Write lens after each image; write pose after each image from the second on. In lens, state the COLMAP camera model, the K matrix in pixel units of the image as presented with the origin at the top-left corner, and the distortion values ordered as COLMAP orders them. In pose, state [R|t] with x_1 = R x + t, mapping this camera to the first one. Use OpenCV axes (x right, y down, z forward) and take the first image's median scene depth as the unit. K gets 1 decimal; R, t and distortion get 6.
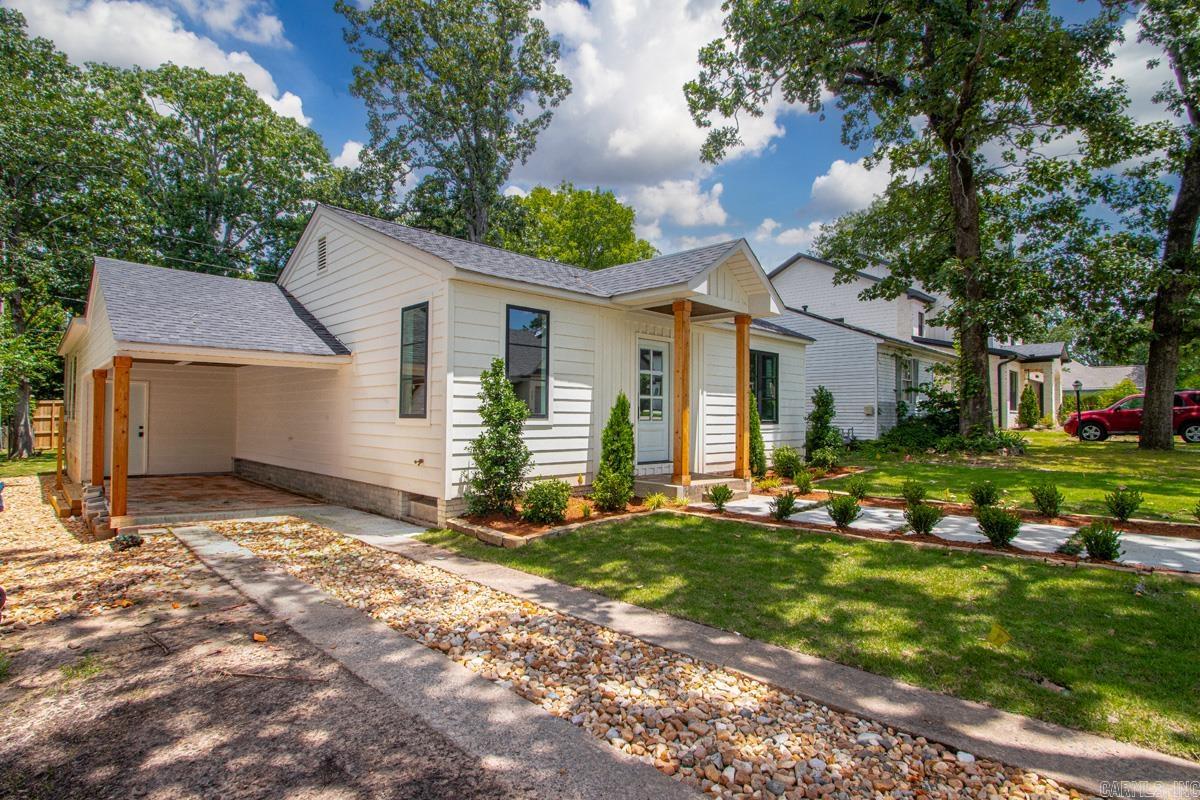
lens RADIAL K [[579.5, 0, 595.4], [0, 579.5, 403.2], [0, 0, 1]] dist [-0.001291, -0.000432]
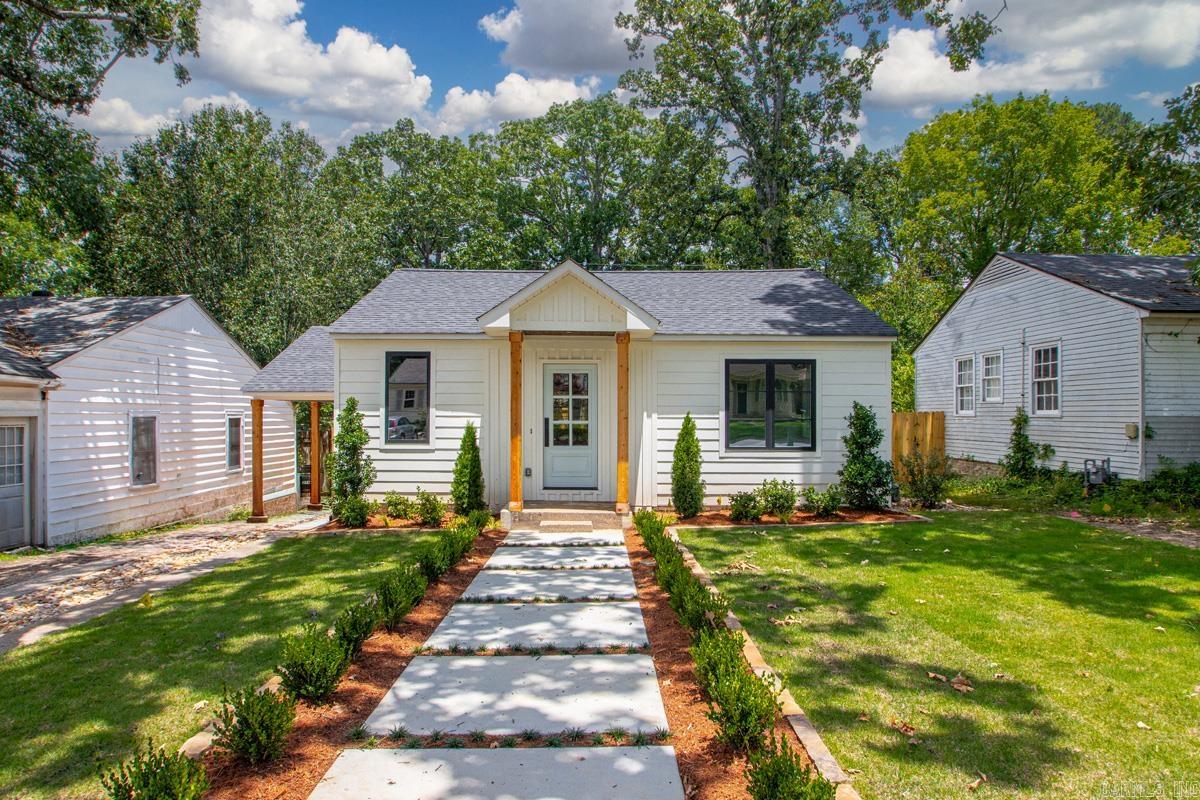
lens RADIAL K [[733.4, 0, 616.4], [0, 733.4, 408.8], [0, 0, 1]] dist [-0.012164, -0.000376]
pose [[0.734130, -0.007582, -0.678967, 1.377472], [0.015556, 0.999863, 0.005654, -0.053108], [0.678831, -0.014713, 0.734147, 0.191485]]
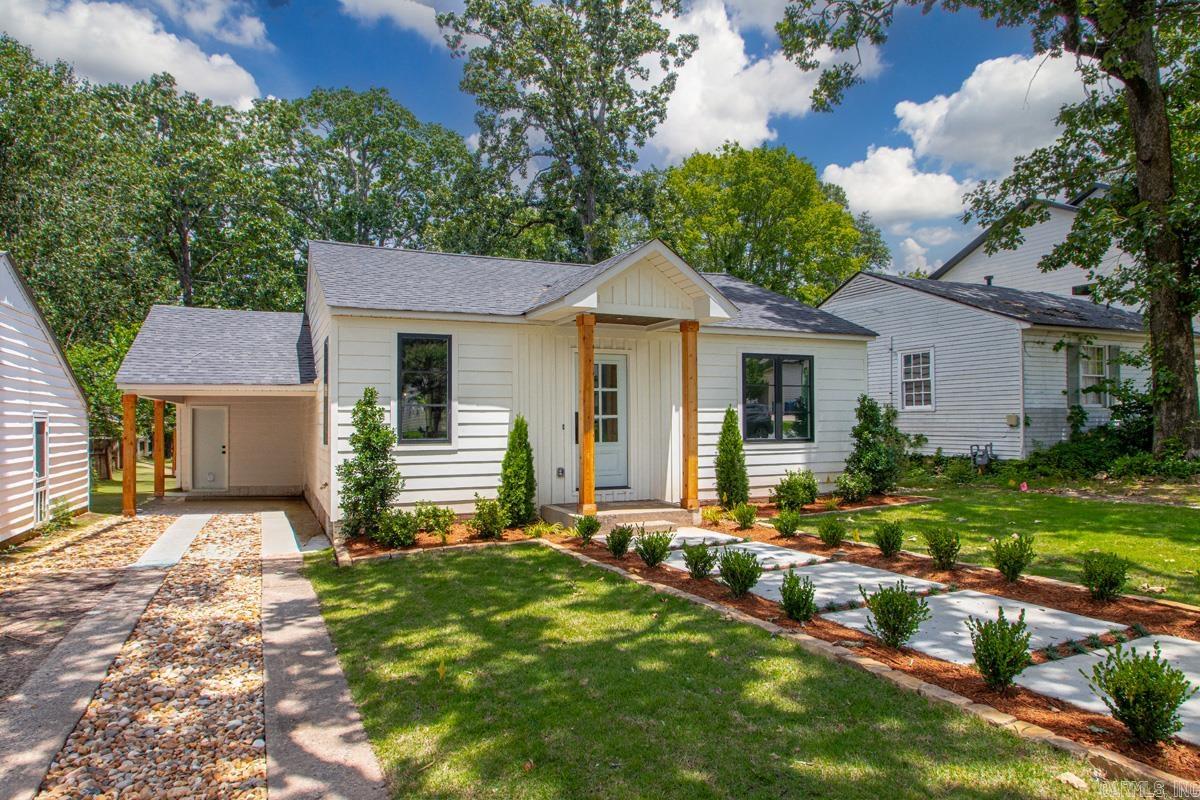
lens RADIAL K [[704.1, 0, 600.0], [0, 704.1, 400.0], [0, 0, 1]] dist [-0.017920, -0.000010]
pose [[0.939369, -0.023458, -0.342105, 0.656419], [0.020904, 0.999719, -0.011151, -0.033013], [0.342270, 0.003323, 0.939596, -0.057121]]
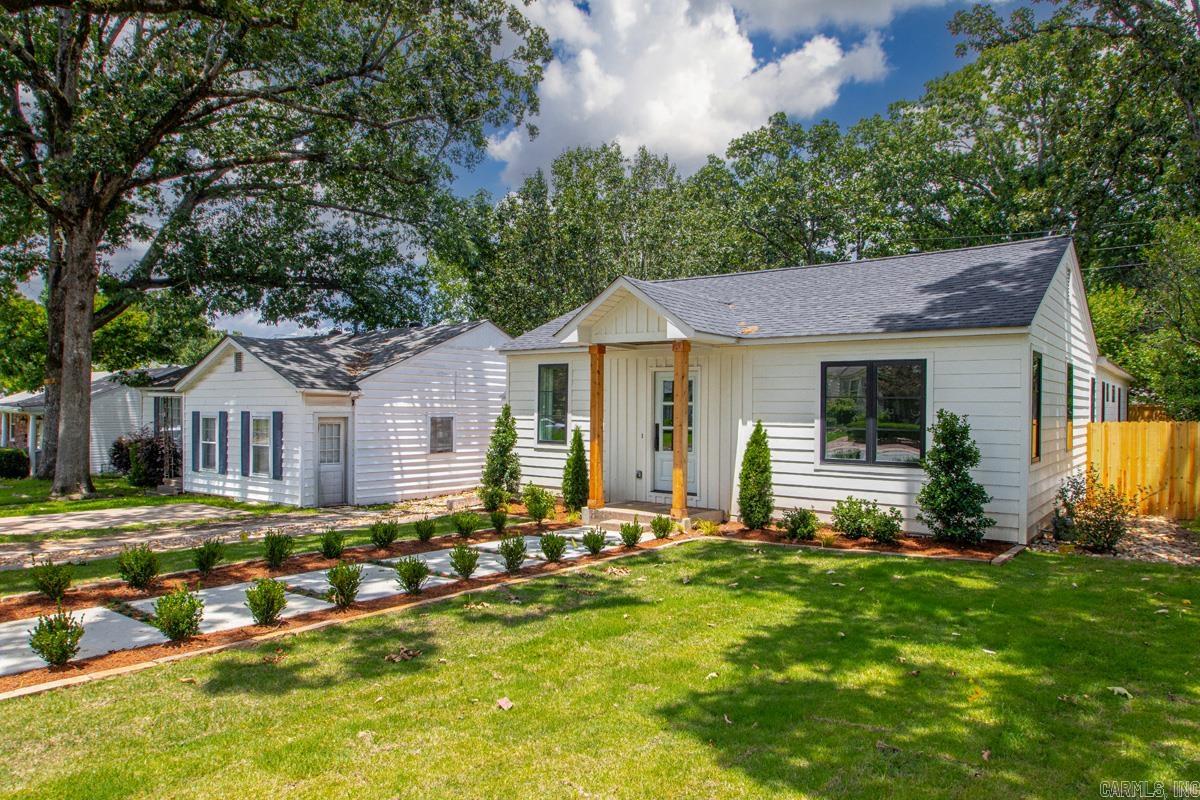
lens RADIAL K [[792.9, 0, 600.0], [0, 792.9, 400.0], [0, 0, 1]] dist [-0.002893, -0.000351]
pose [[0.170869, -0.013501, -0.985201, 1.975819], [0.013321, 0.999846, -0.011391, -0.061766], [0.985204, -0.011177, 0.171022, 0.871930]]
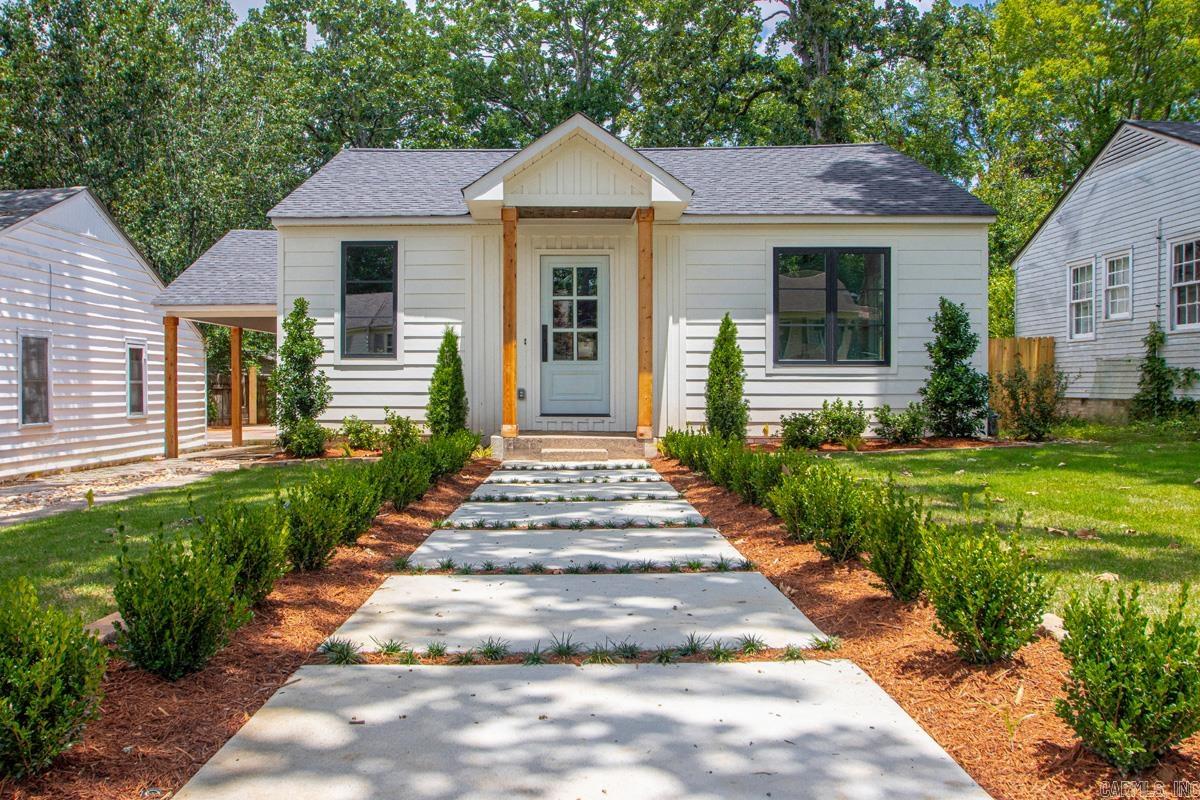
lens RADIAL K [[990.1, 0, 567.2], [0, 990.1, 398.0], [0, 0, 1]] dist [-0.040497, 0.006540]
pose [[0.709419, 0.005634, -0.704765, 1.402197], [0.020015, 0.999404, 0.028137, 0.058826], [0.704503, -0.034067, 0.708883, 0.078012]]
